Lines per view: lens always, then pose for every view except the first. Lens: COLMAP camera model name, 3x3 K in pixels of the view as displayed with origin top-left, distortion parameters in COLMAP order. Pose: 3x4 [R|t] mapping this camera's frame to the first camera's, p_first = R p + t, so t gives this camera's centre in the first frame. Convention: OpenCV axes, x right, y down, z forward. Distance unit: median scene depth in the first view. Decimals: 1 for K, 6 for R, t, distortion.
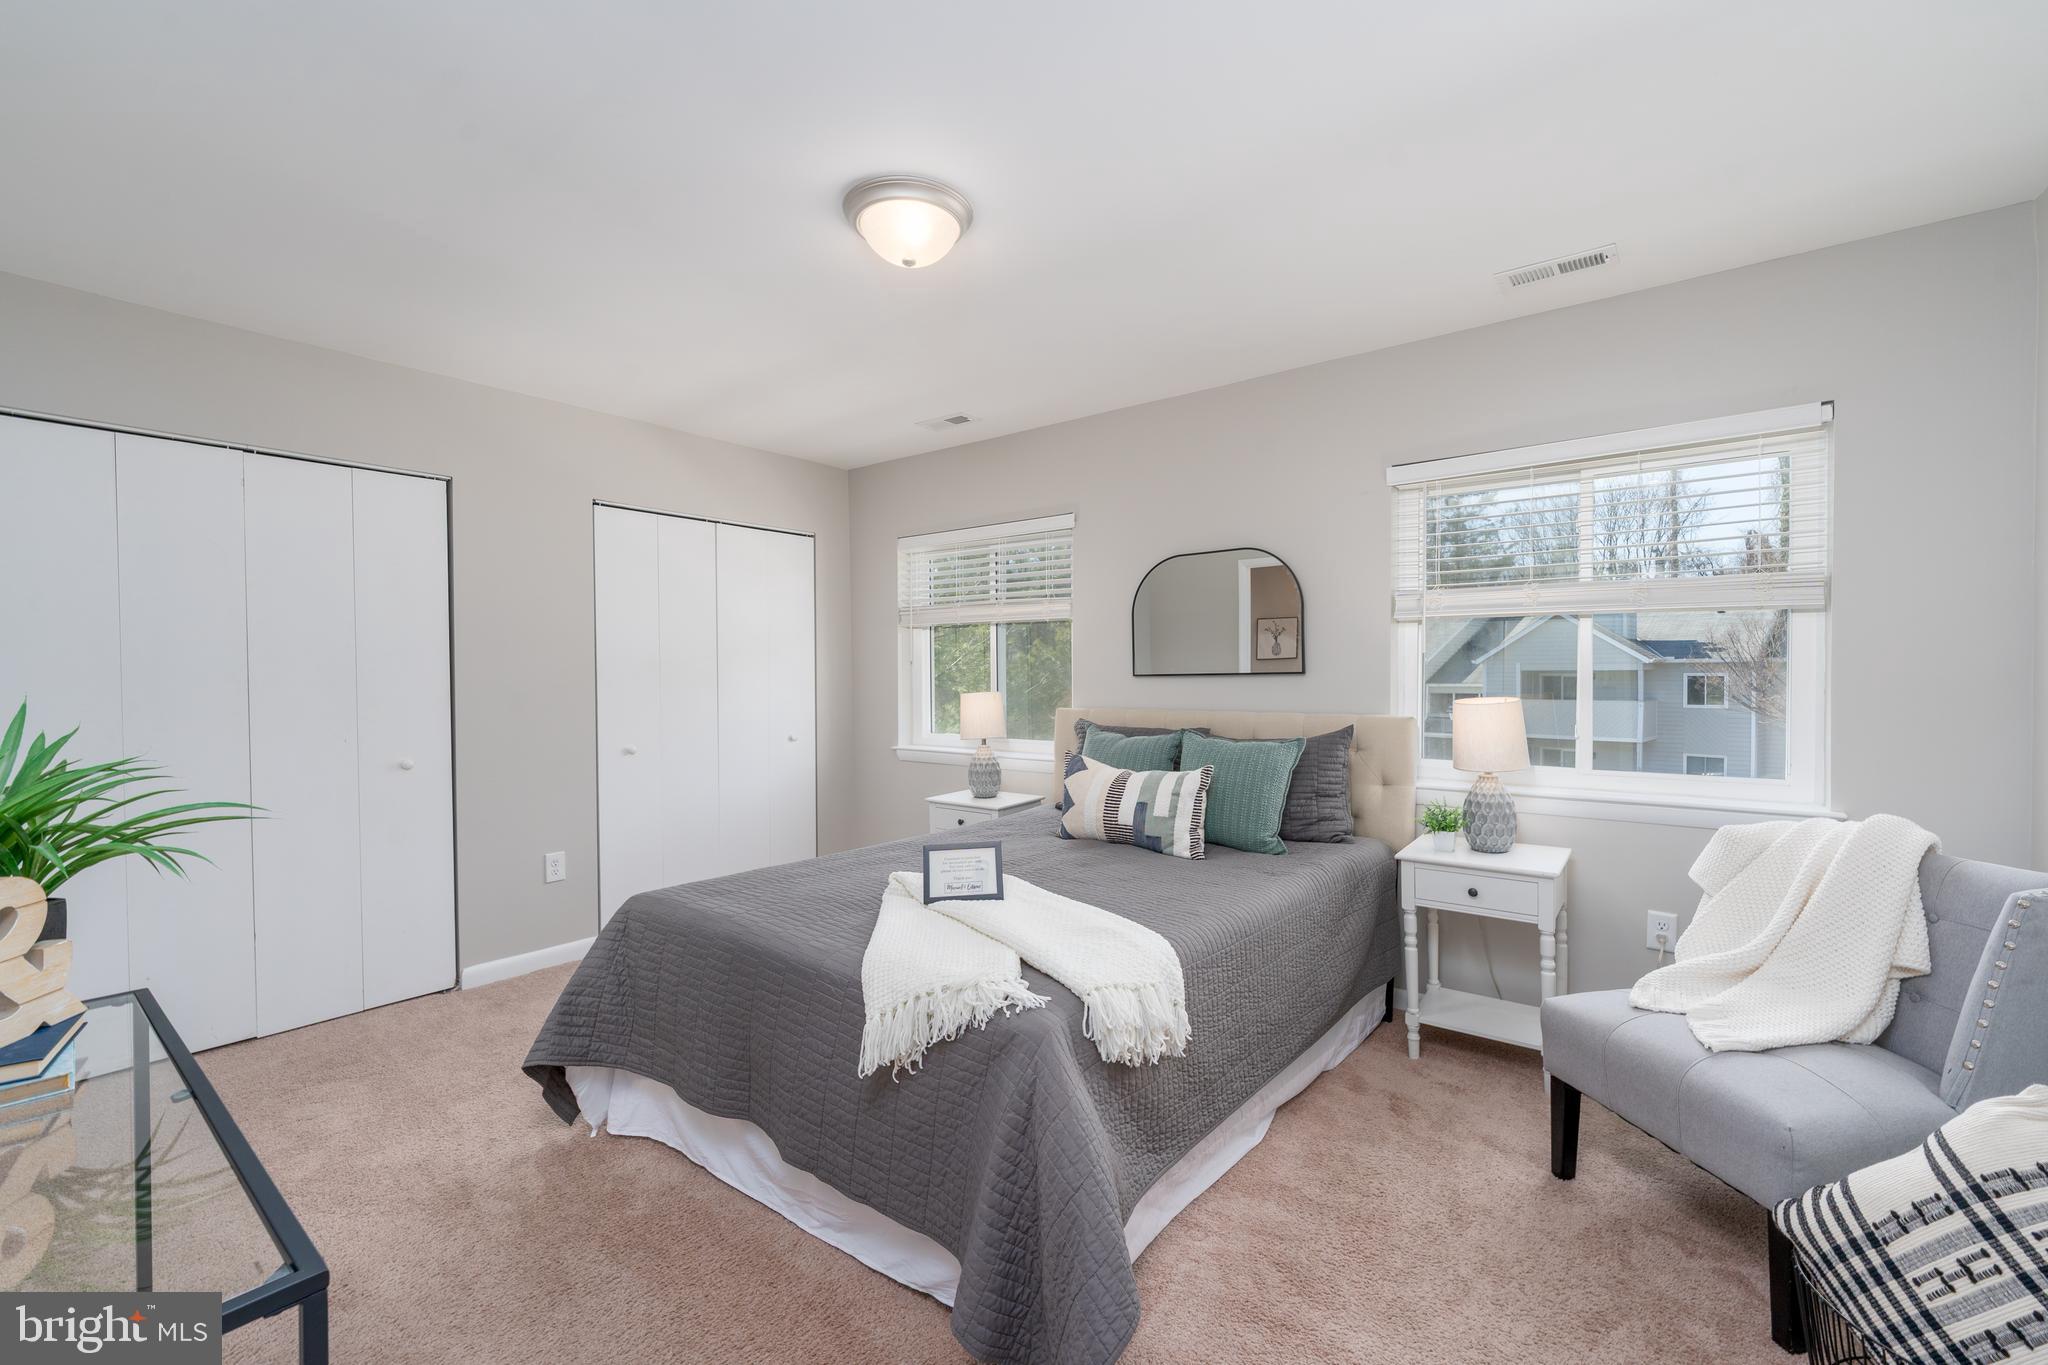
lens RADIAL K [[834.7, 0, 1024.5], [0, 834.7, 674.7], [0, 0, 1]] dist [0.001761, -0.001564]
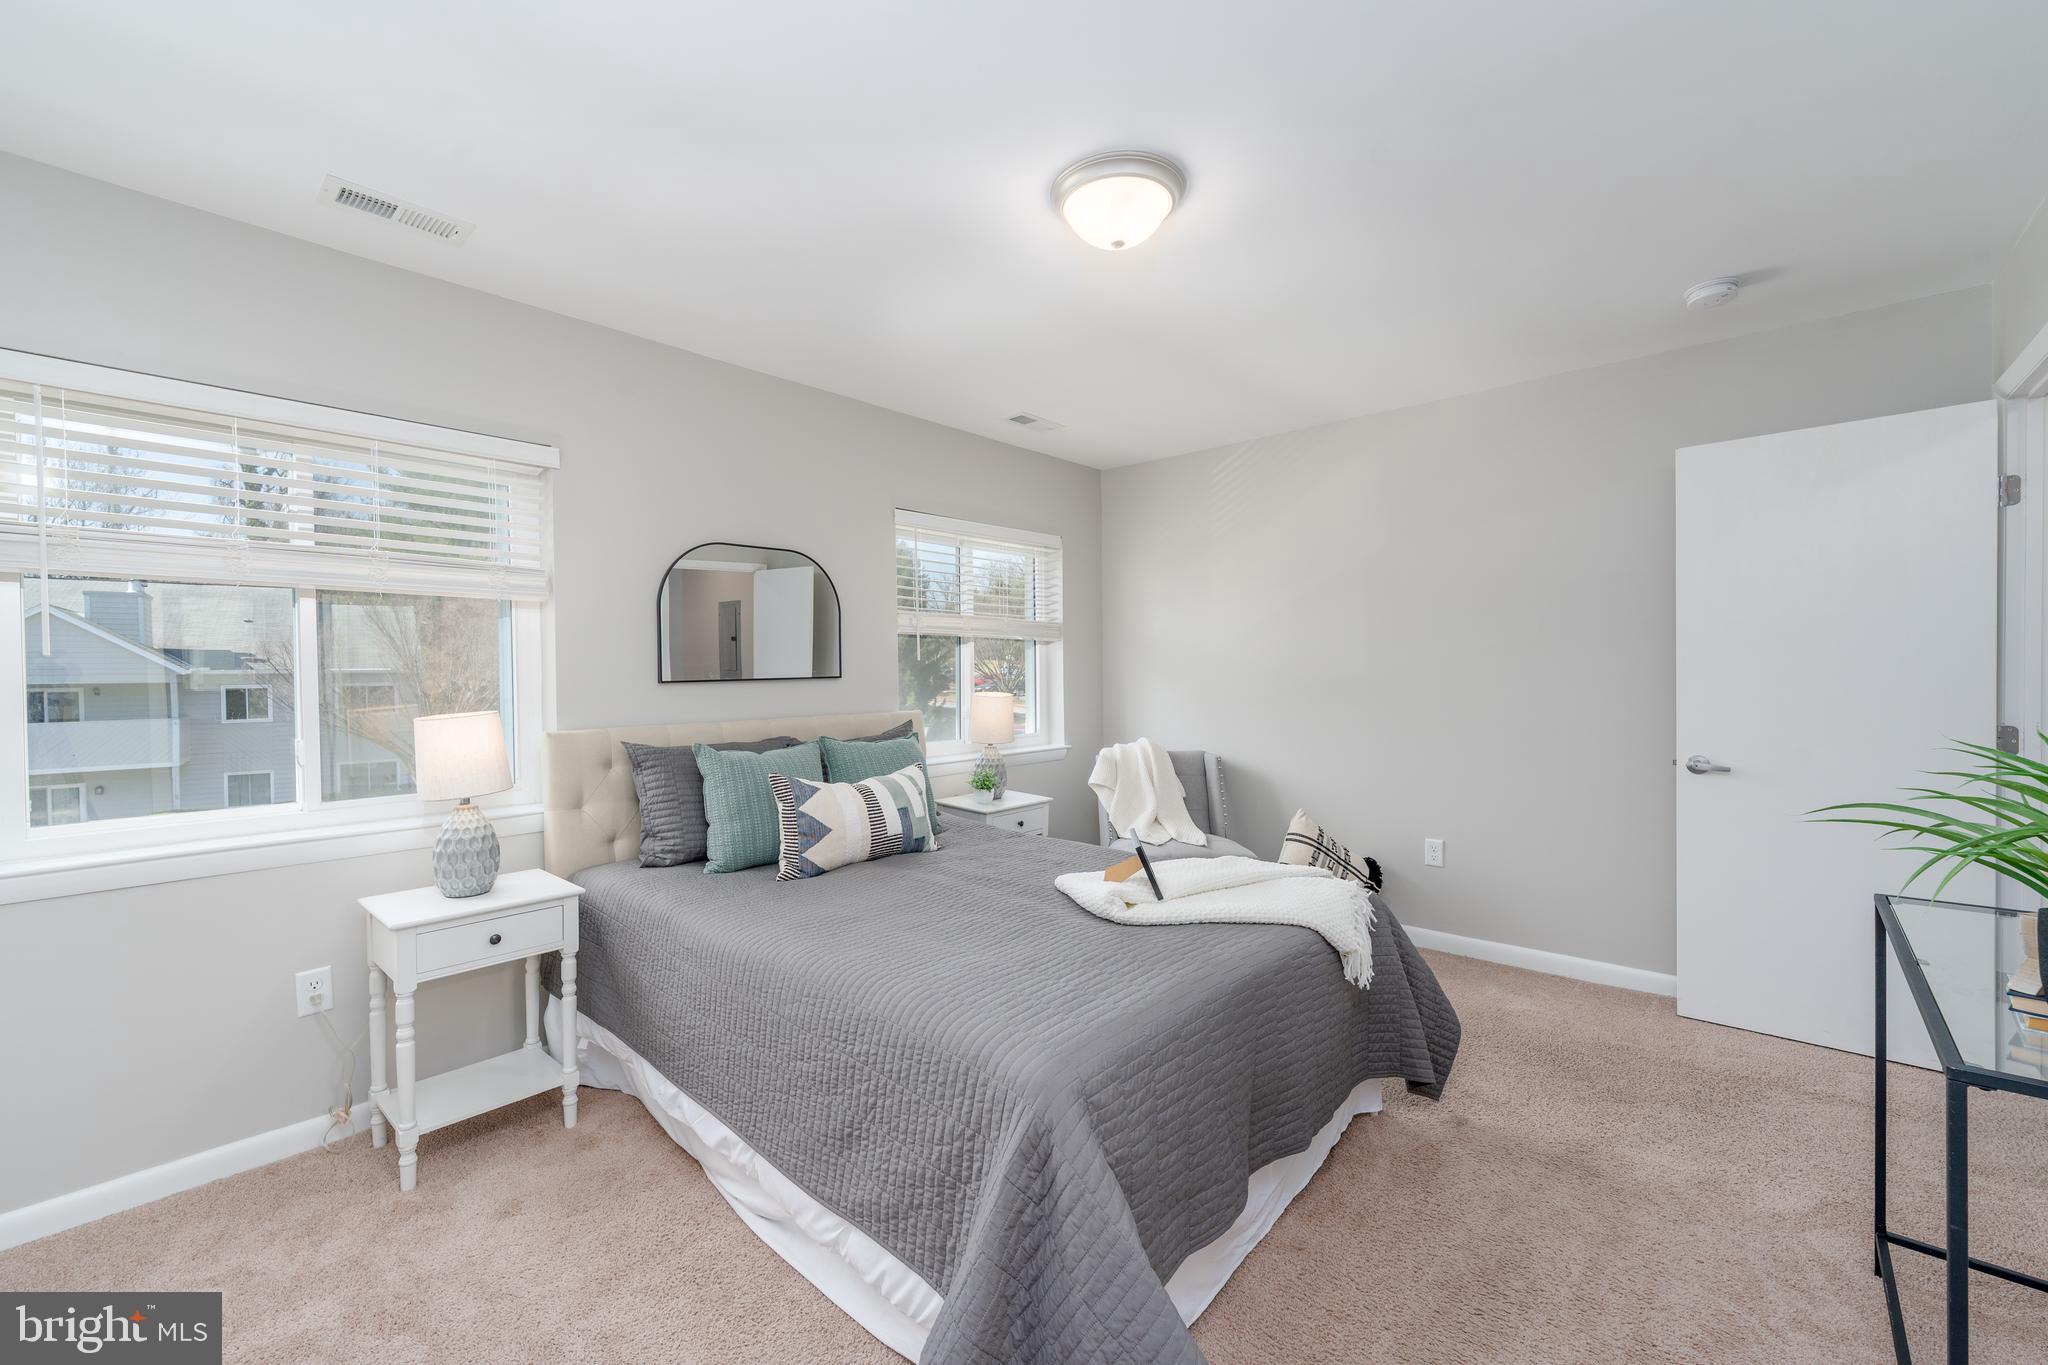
lens RADIAL K [[834.7, 0, 1025.5], [0, 834.7, 685.9], [0, 0, 1]] dist [0.001761, -0.001564]
pose [[0.064695, -0.013948, 0.997808, -0.124634], [0.015229, 0.999800, 0.012989, -0.000328], [-0.997789, 0.014355, 0.064895, 0.118200]]
